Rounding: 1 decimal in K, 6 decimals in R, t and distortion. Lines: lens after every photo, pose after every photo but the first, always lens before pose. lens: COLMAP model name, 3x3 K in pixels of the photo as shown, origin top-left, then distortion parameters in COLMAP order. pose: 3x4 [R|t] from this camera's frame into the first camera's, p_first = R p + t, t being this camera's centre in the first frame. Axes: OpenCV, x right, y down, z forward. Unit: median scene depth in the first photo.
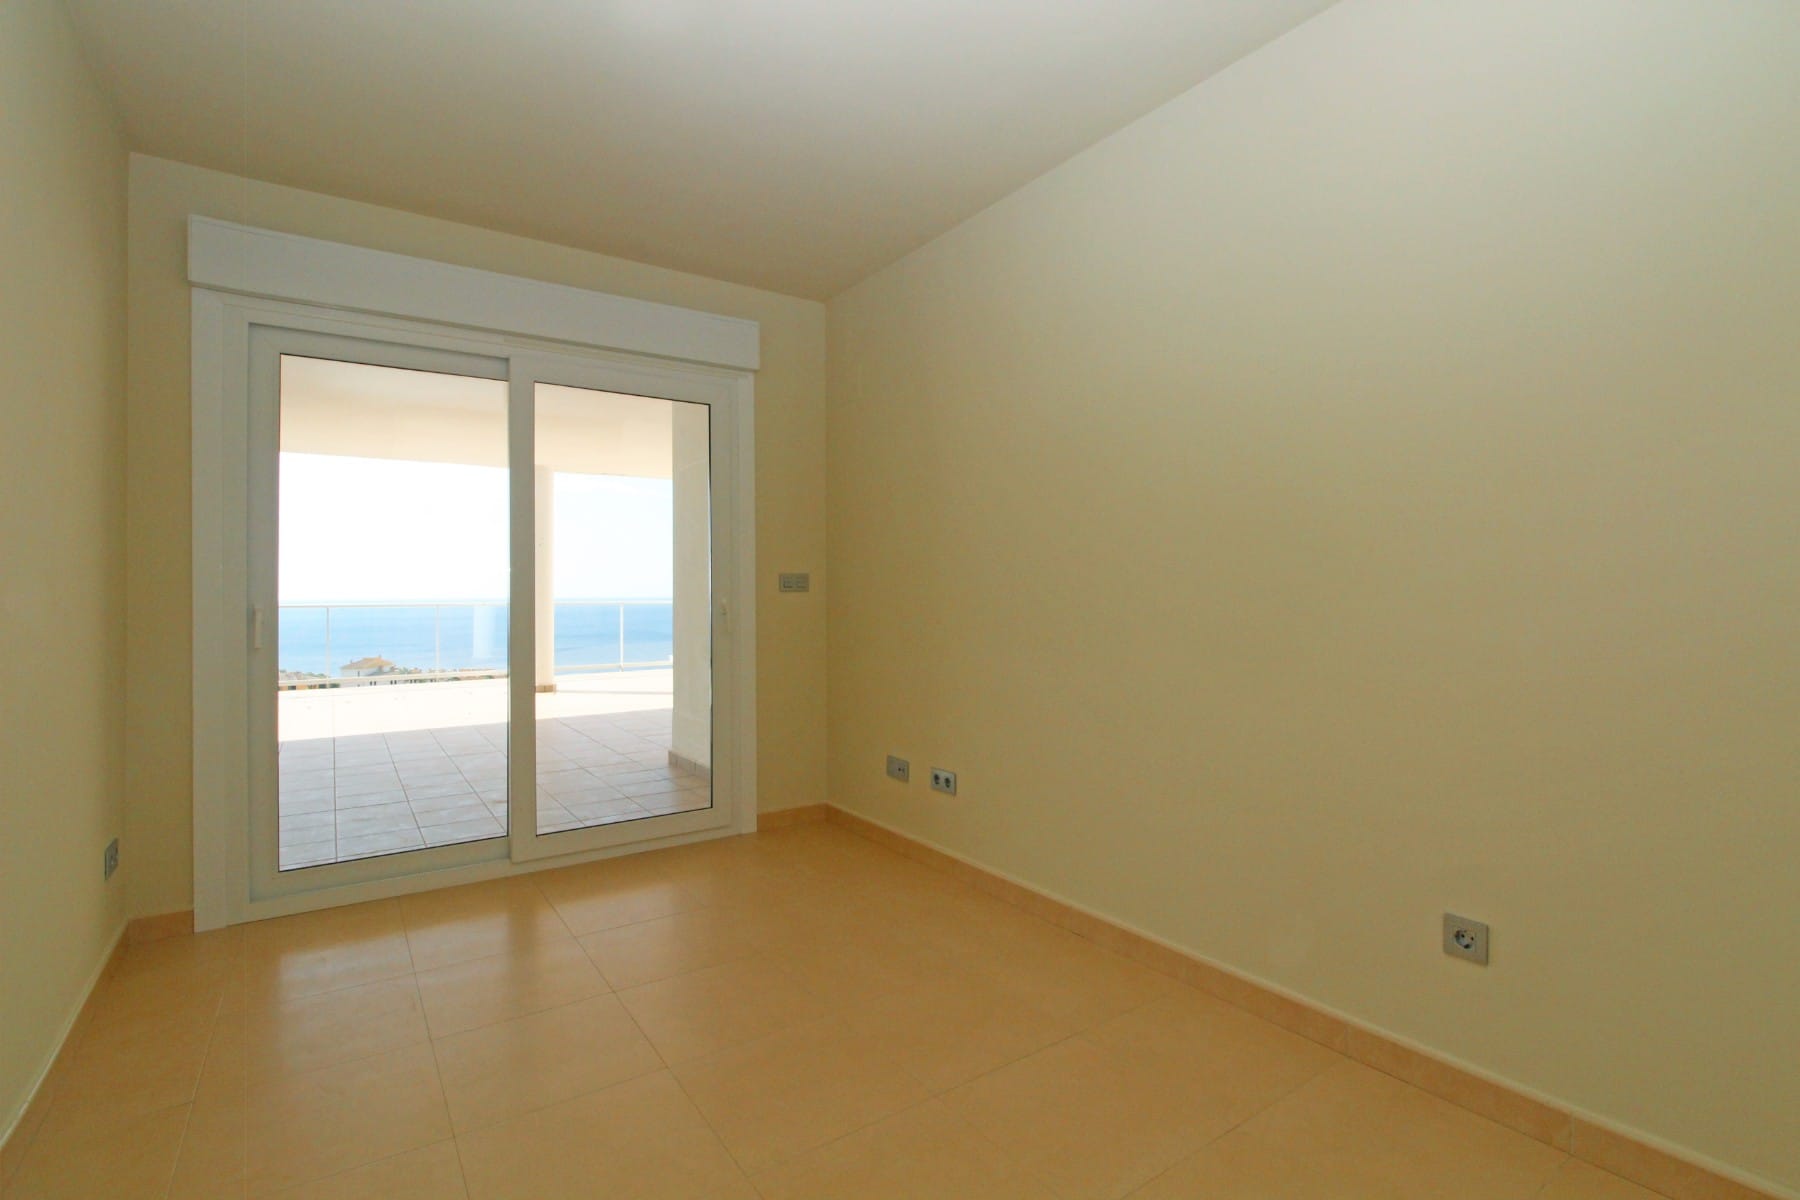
lens RADIAL K [[840.9, 0, 900.0], [0, 840.9, 600.0], [0, 0, 1]] dist [0.000163, -0.000338]
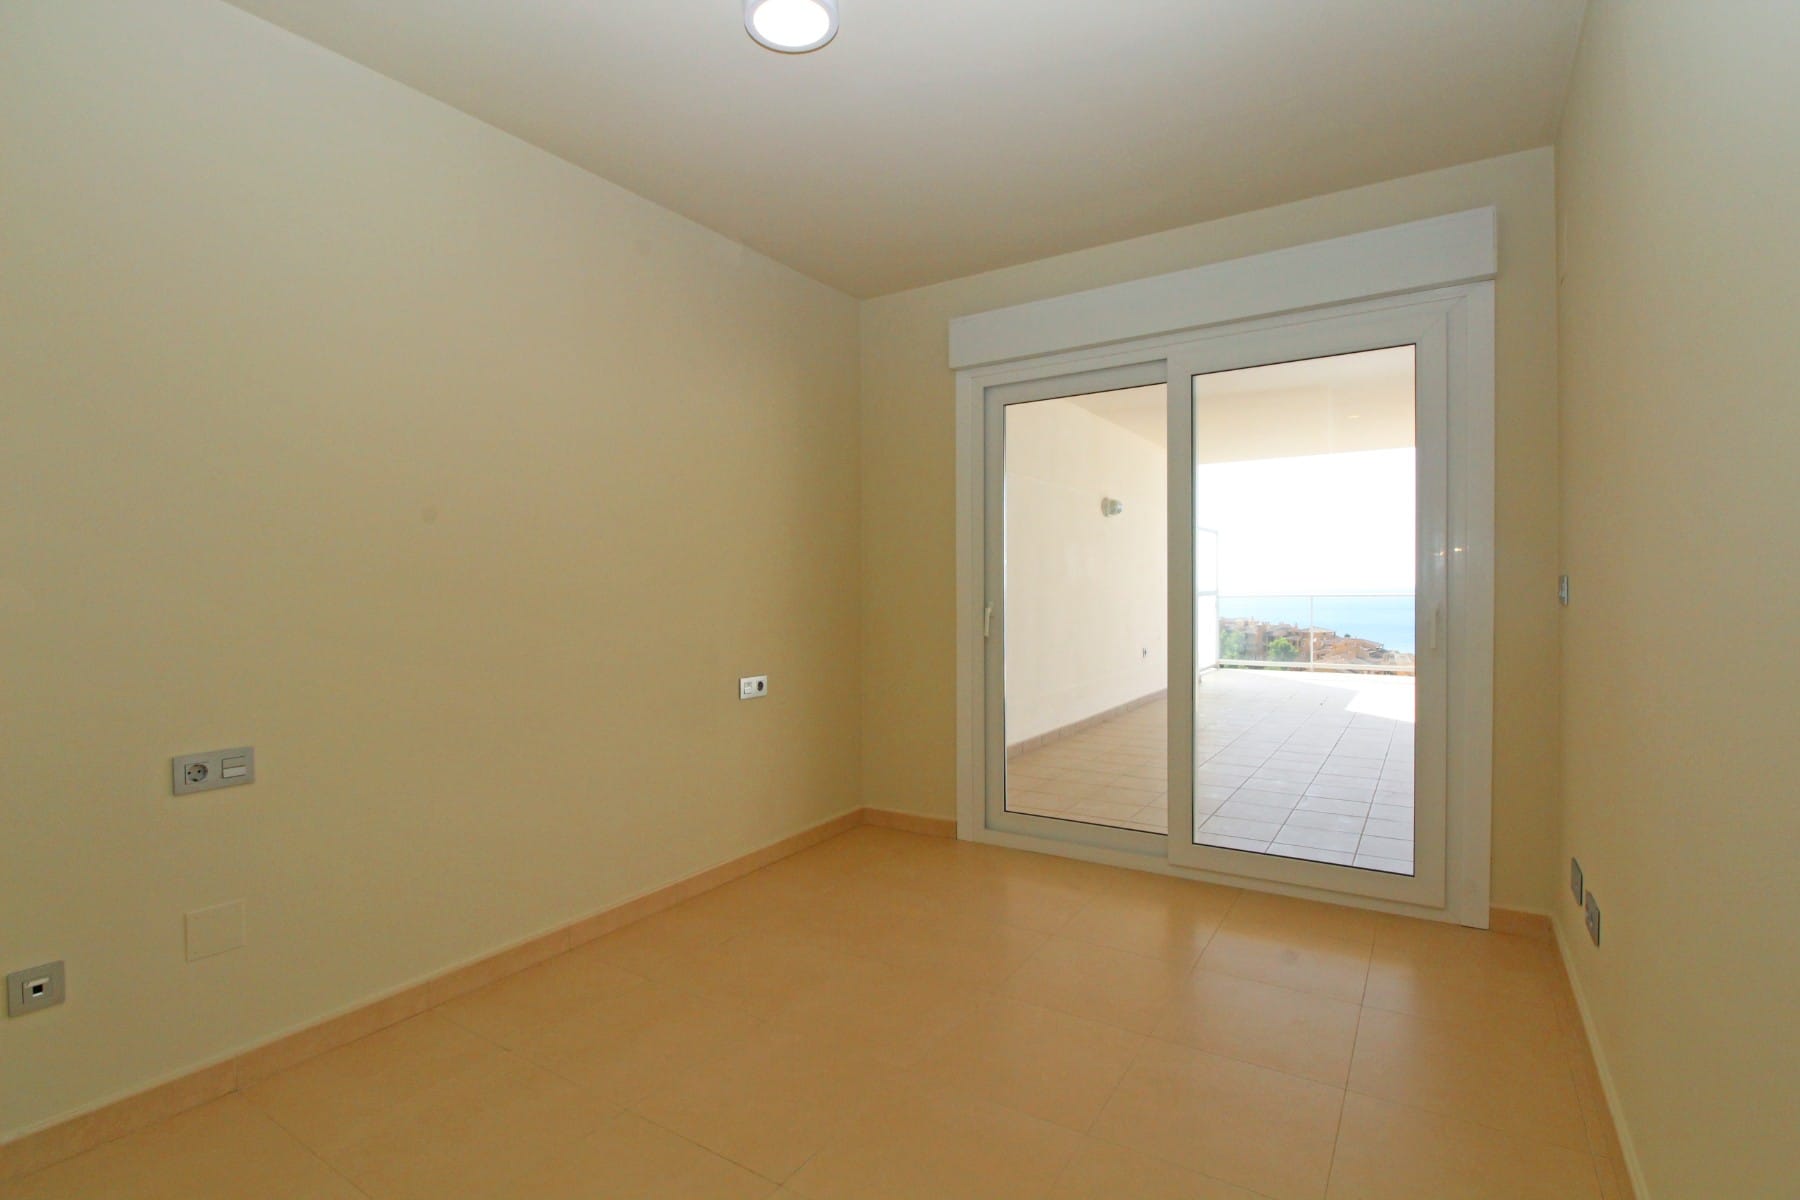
lens RADIAL K [[840.9, 0, 900.0], [0, 840.9, 600.0], [0, 0, 1]] dist [0.000163, -0.000338]
pose [[0.387451, 0.020200, -0.921669, 0.333232], [0.003792, 0.999717, 0.023504, -0.026703], [0.921883, -0.012602, 0.387264, 0.318187]]
